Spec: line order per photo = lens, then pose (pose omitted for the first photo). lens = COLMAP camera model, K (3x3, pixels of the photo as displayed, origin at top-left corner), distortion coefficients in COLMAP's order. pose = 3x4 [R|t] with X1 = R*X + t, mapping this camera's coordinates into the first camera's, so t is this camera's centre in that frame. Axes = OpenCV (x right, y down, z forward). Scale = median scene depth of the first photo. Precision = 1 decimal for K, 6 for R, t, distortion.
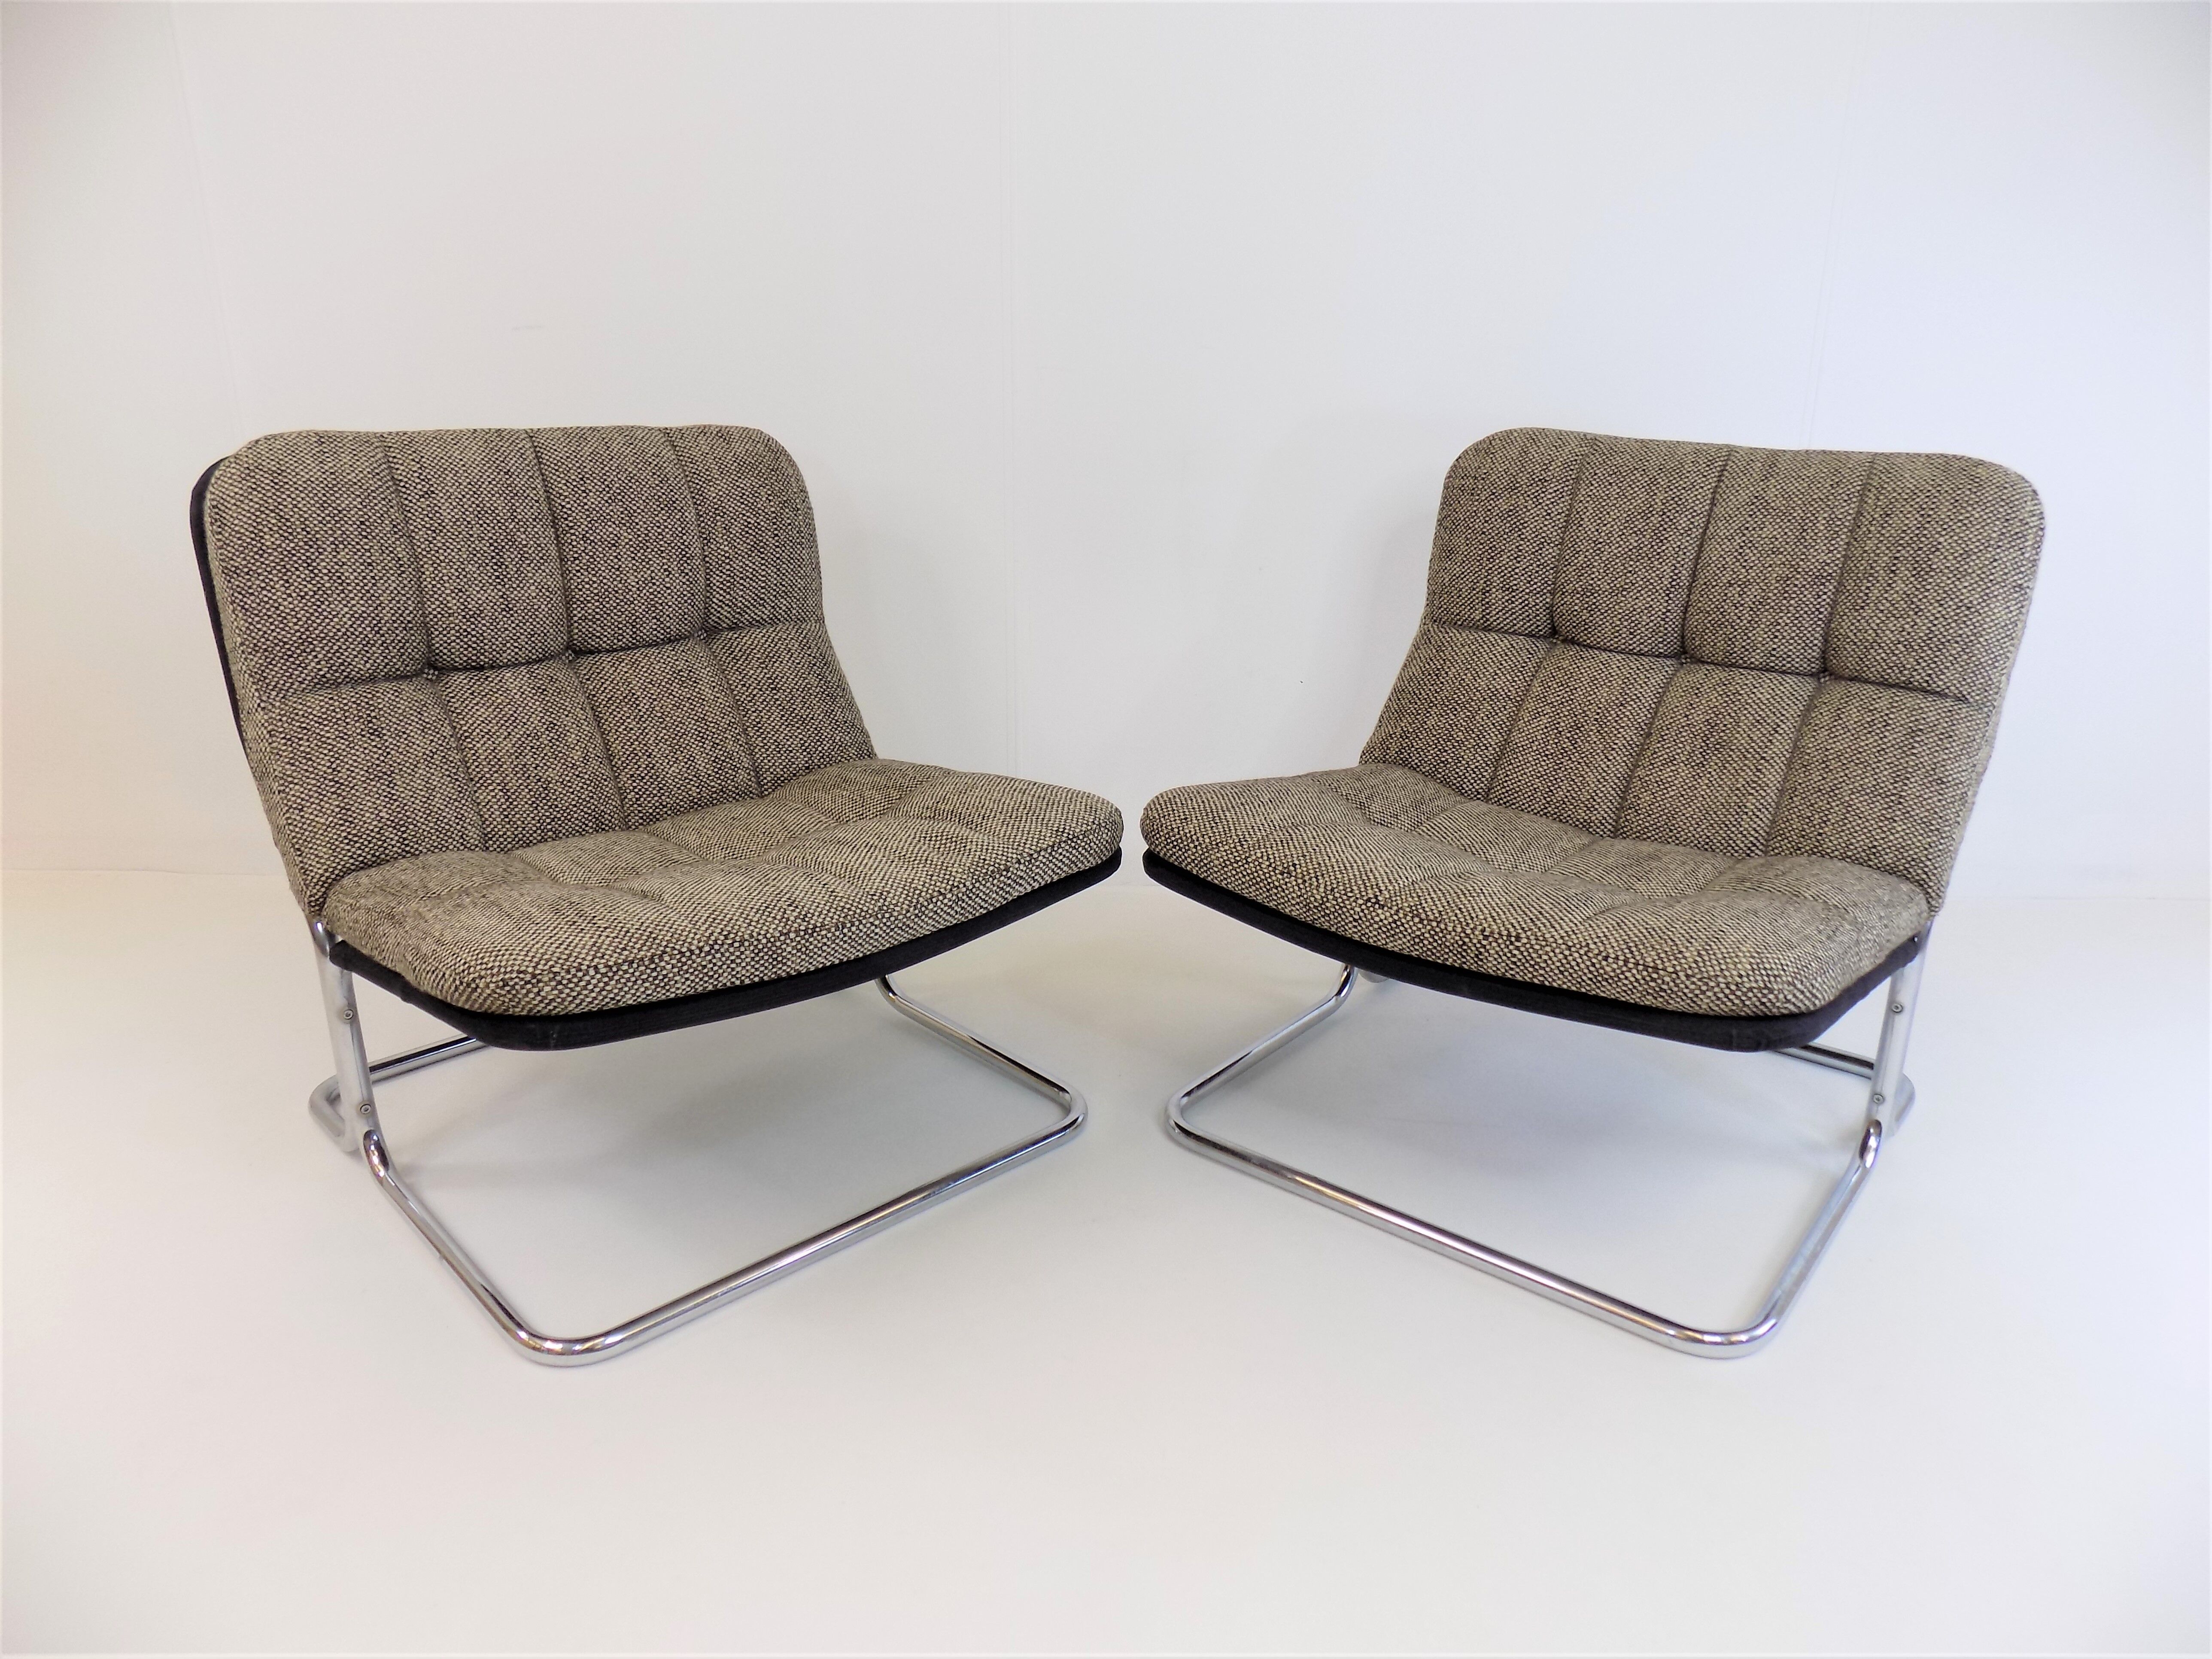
lens RADIAL K [[1537.9, 0, 1103.3], [0, 1537.9, 803.6], [0, 0, 1]] dist [-0.041254, 0.055047]
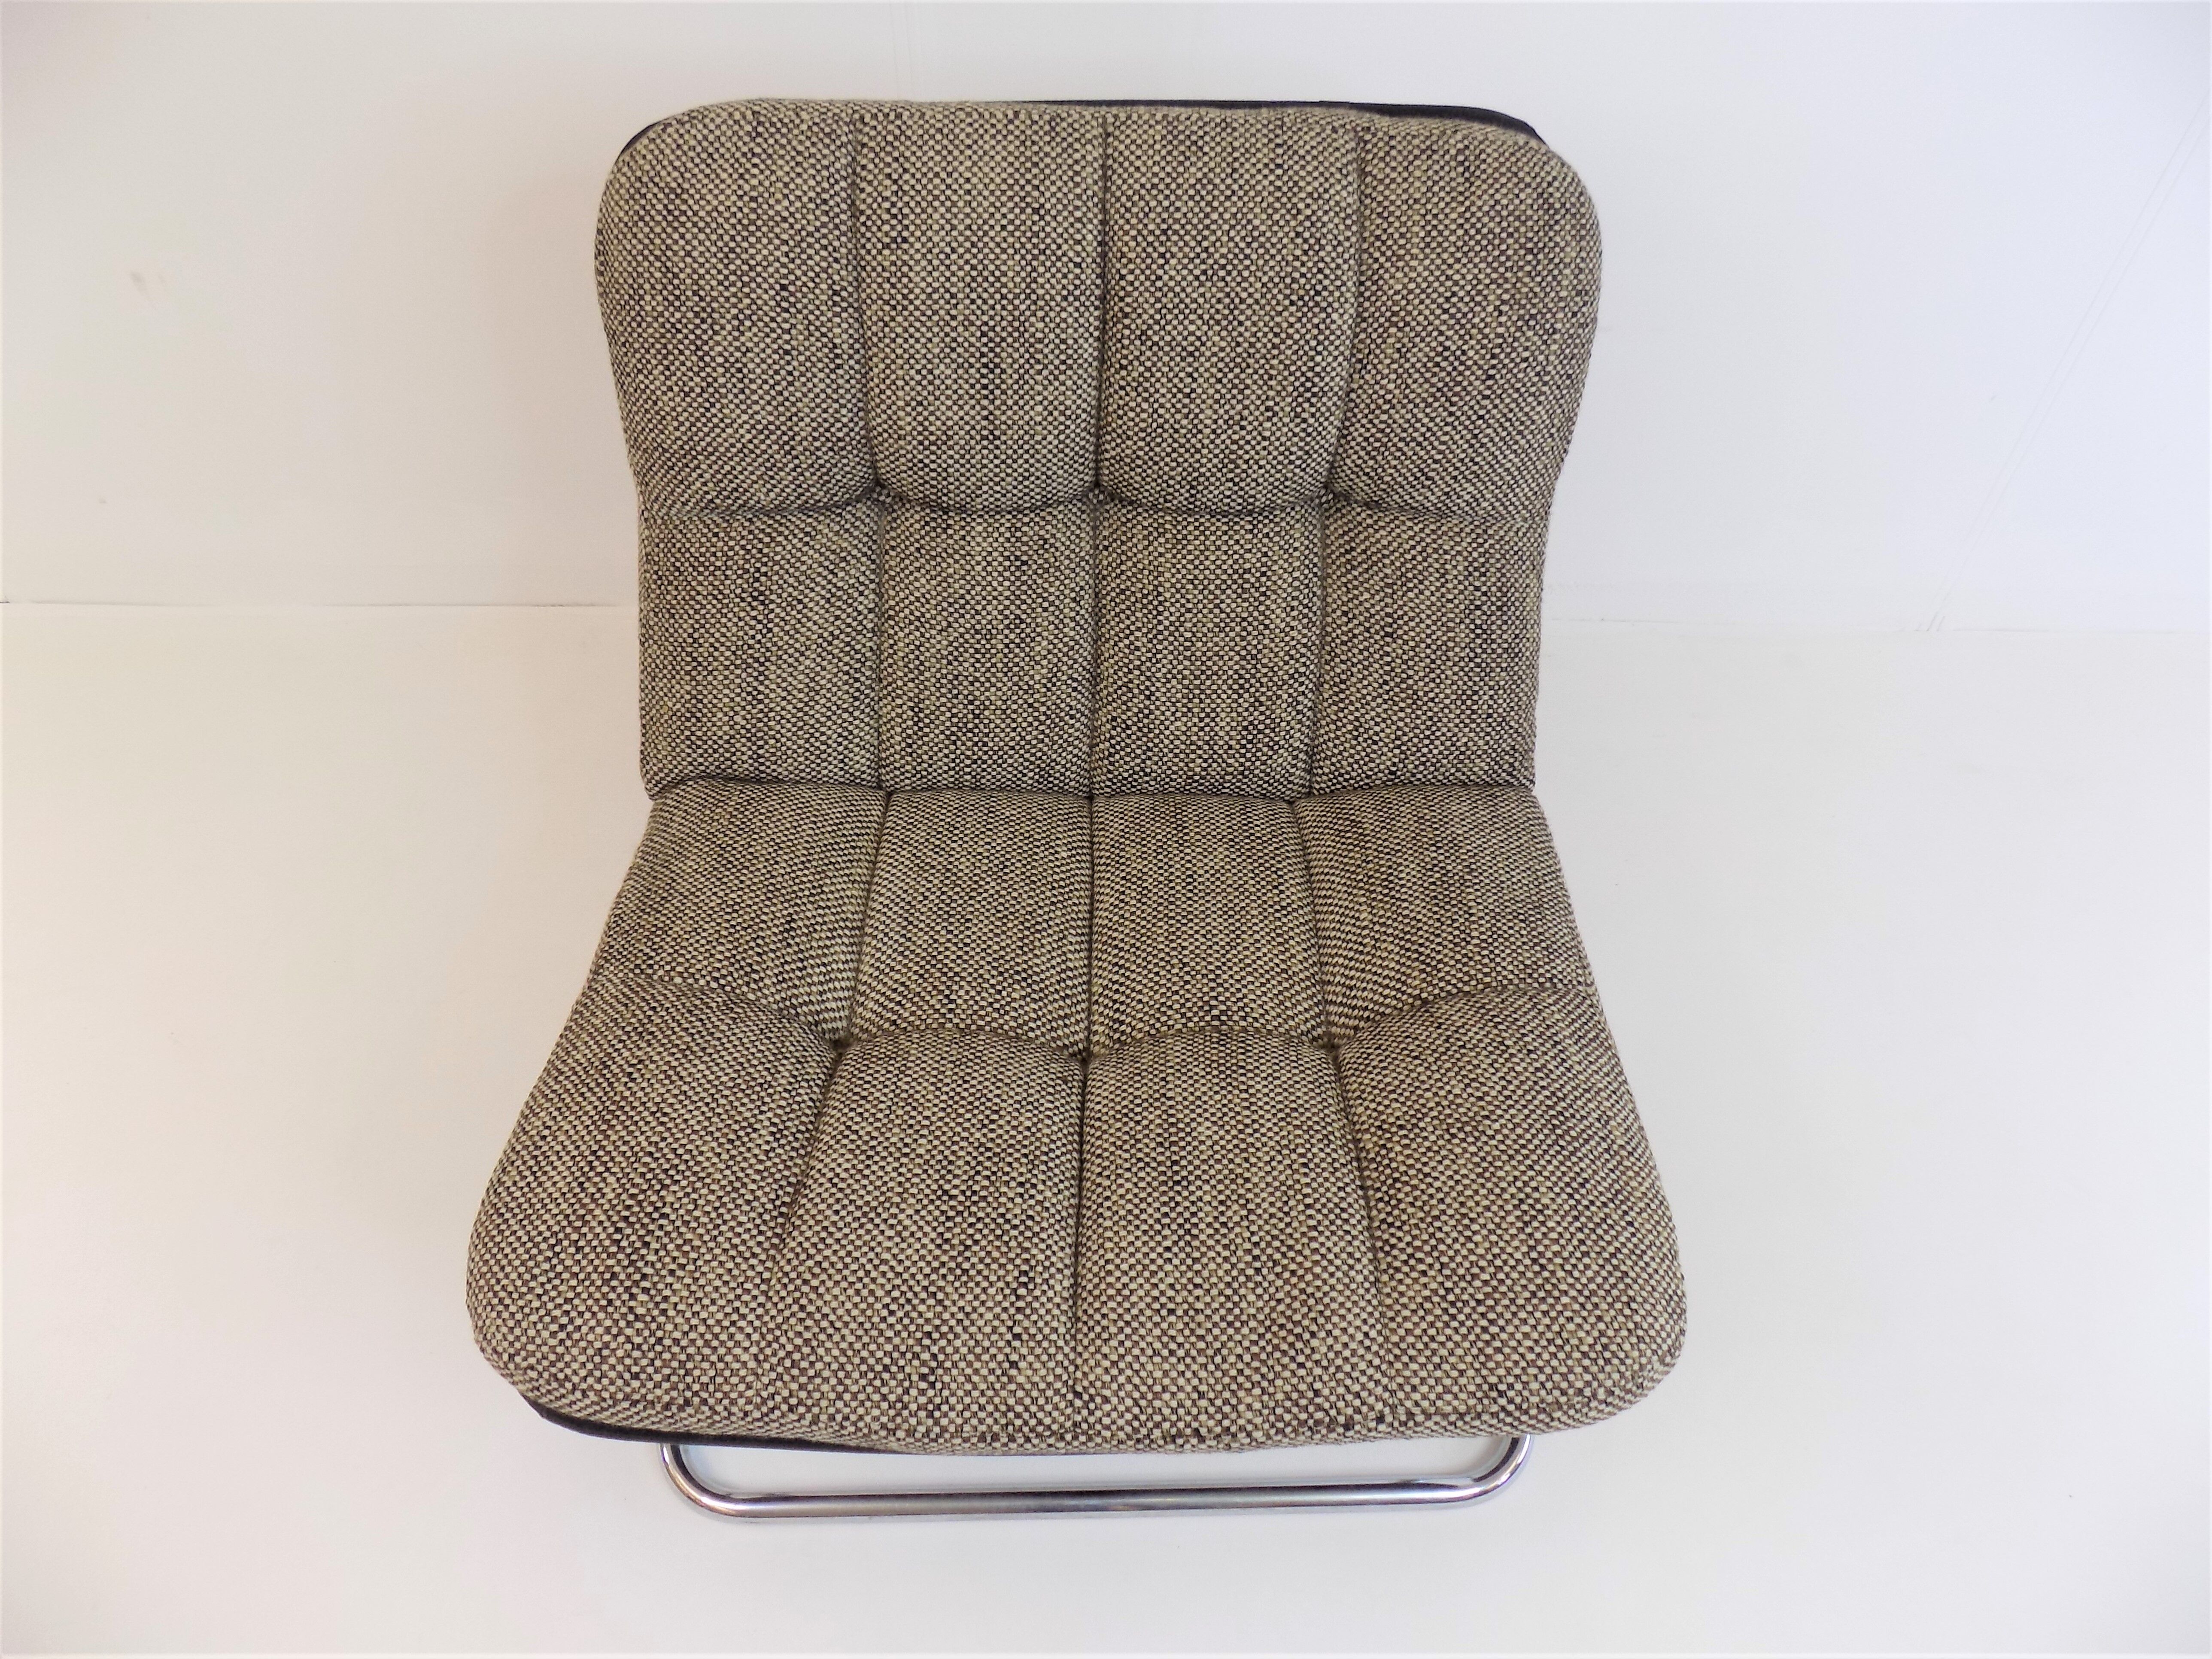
lens RADIAL K [[1537.9, 0, 1103.3], [0, 1537.9, 803.6], [0, 0, 1]] dist [-0.041254, 0.055047]
pose [[0.744994, 0.487078, -0.455785, 0.009579], [-0.205874, 0.817791, 0.537432, -0.342750], [0.634508, -0.306549, 0.709526, 0.512030]]
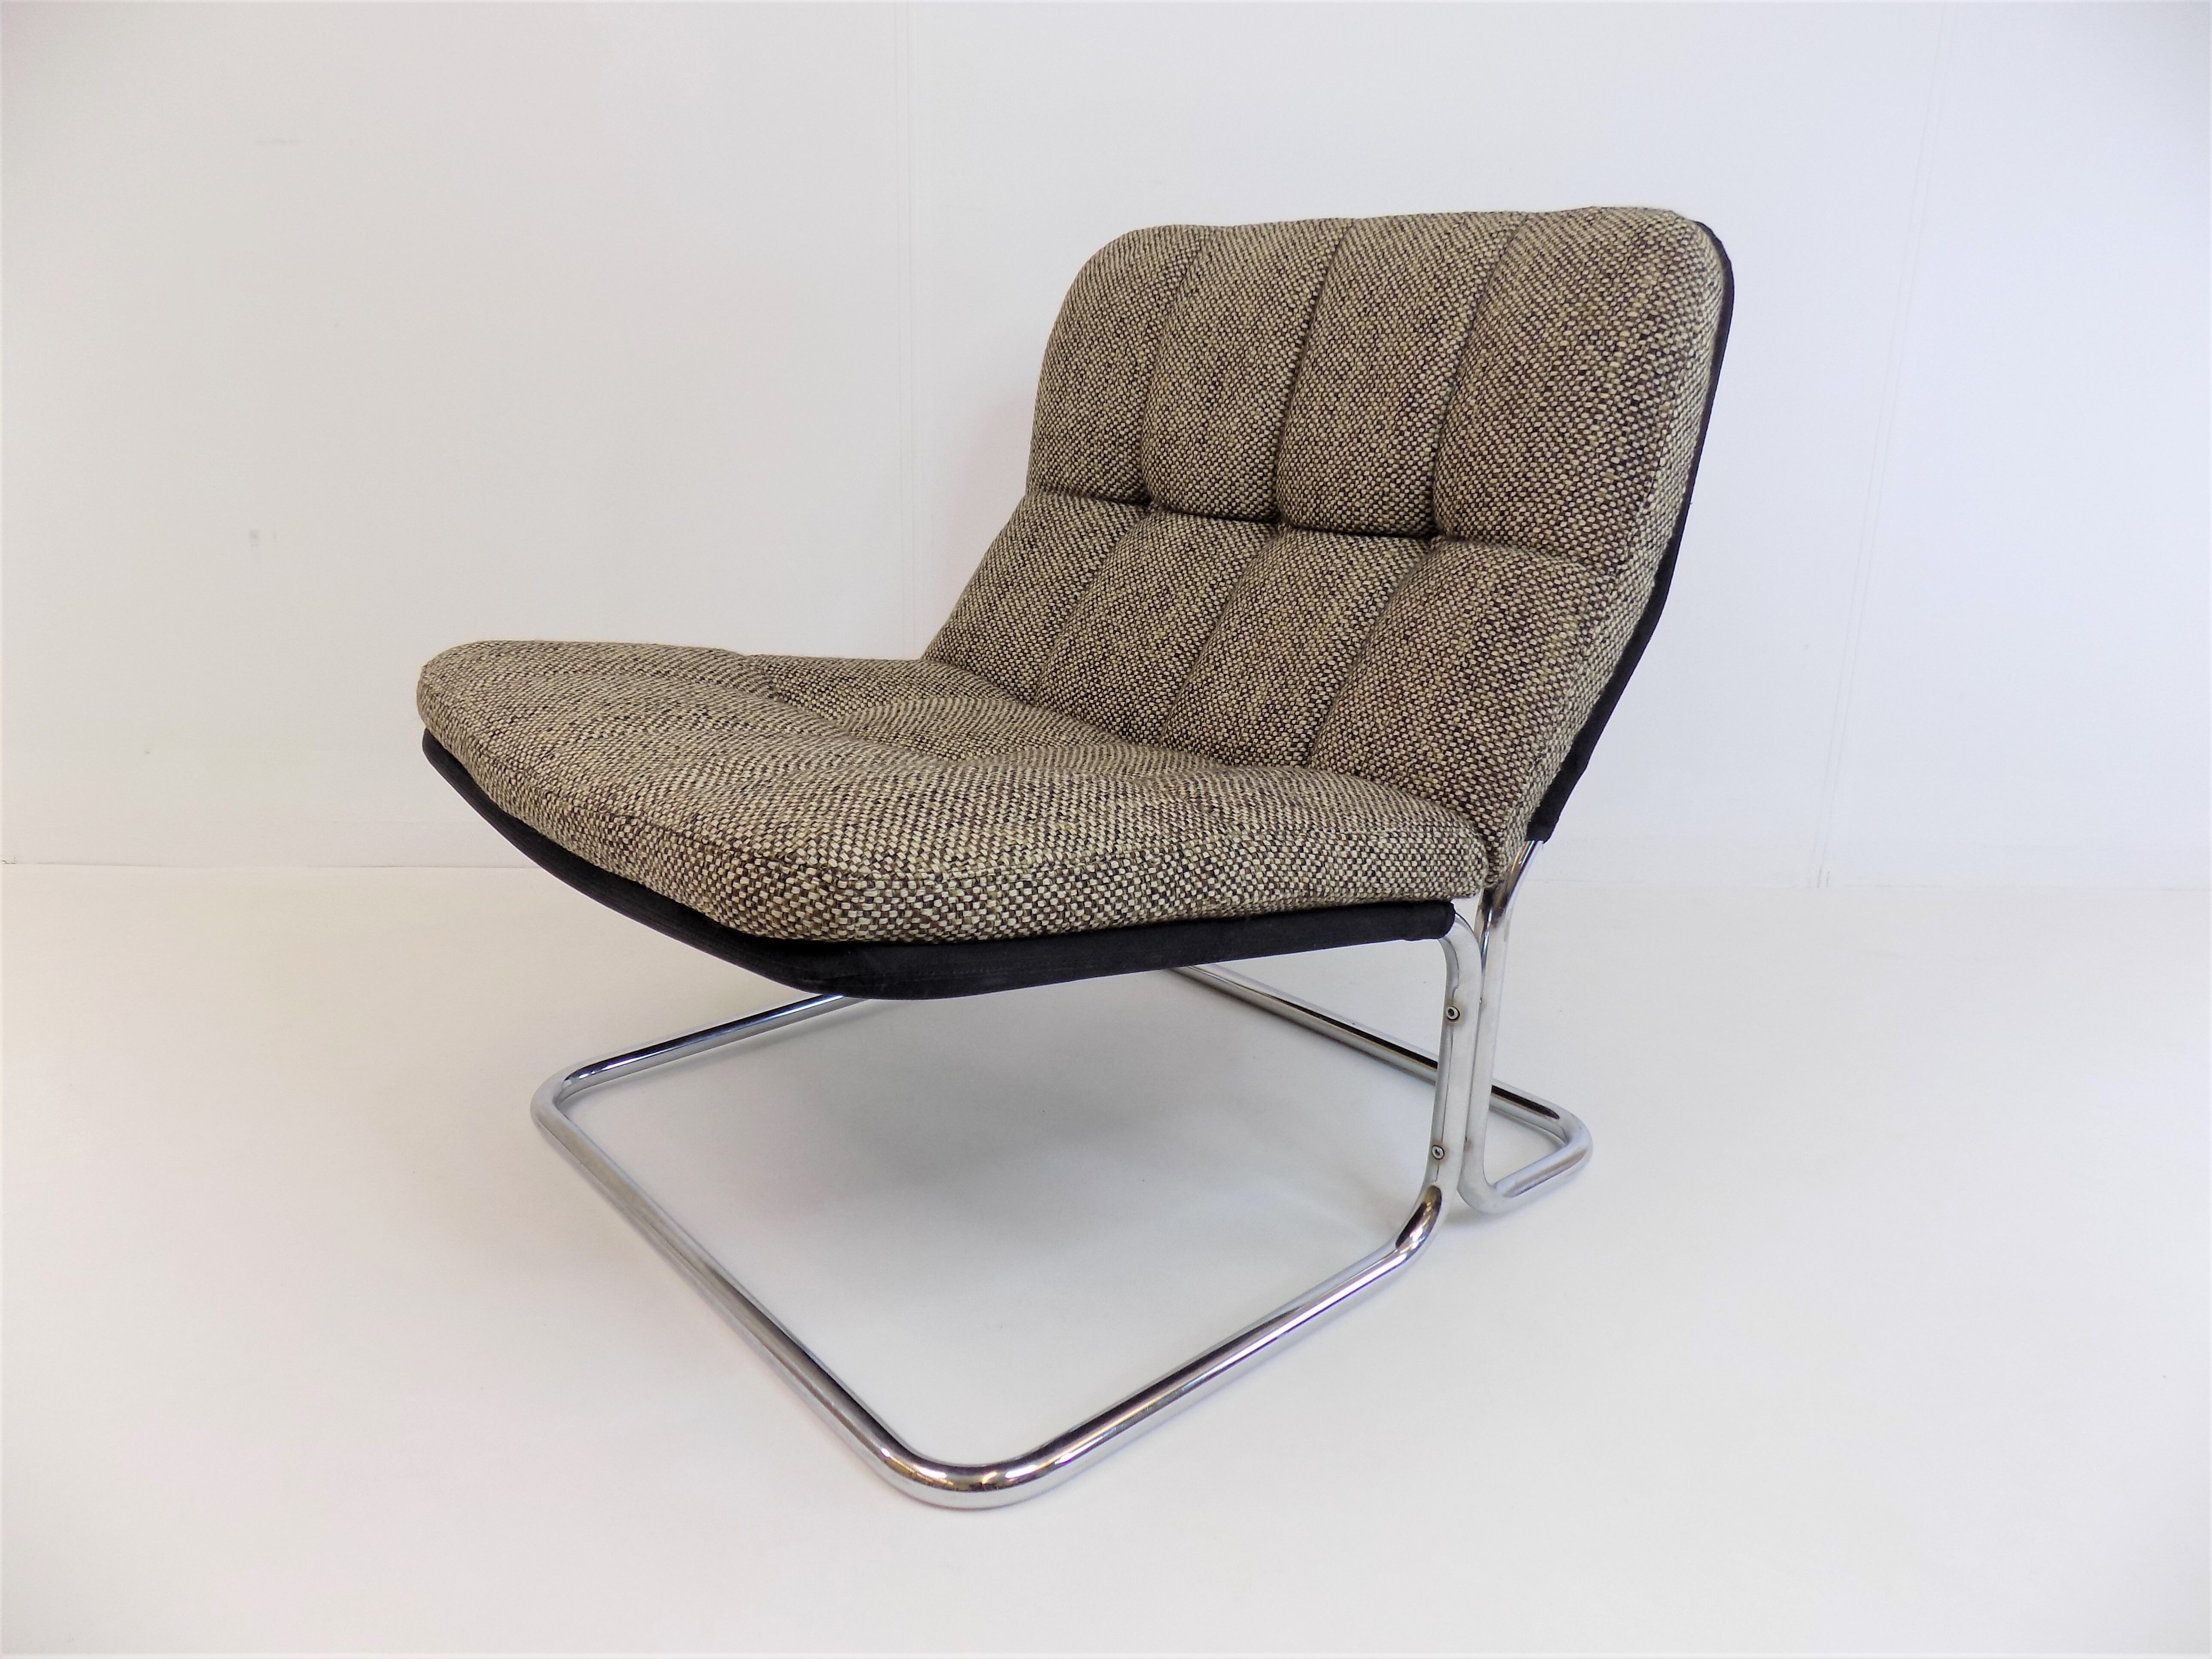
lens RADIAL K [[1483.1, 0, 1112.3], [0, 1483.1, 751.9], [0, 0, 1]] dist [-0.006419, 0.000723]
pose [[-0.036564, 0.233617, -0.971641, 0.371756], [-0.328295, 0.915520, 0.232477, -0.137930], [0.943867, 0.327485, 0.043220, 0.942245]]
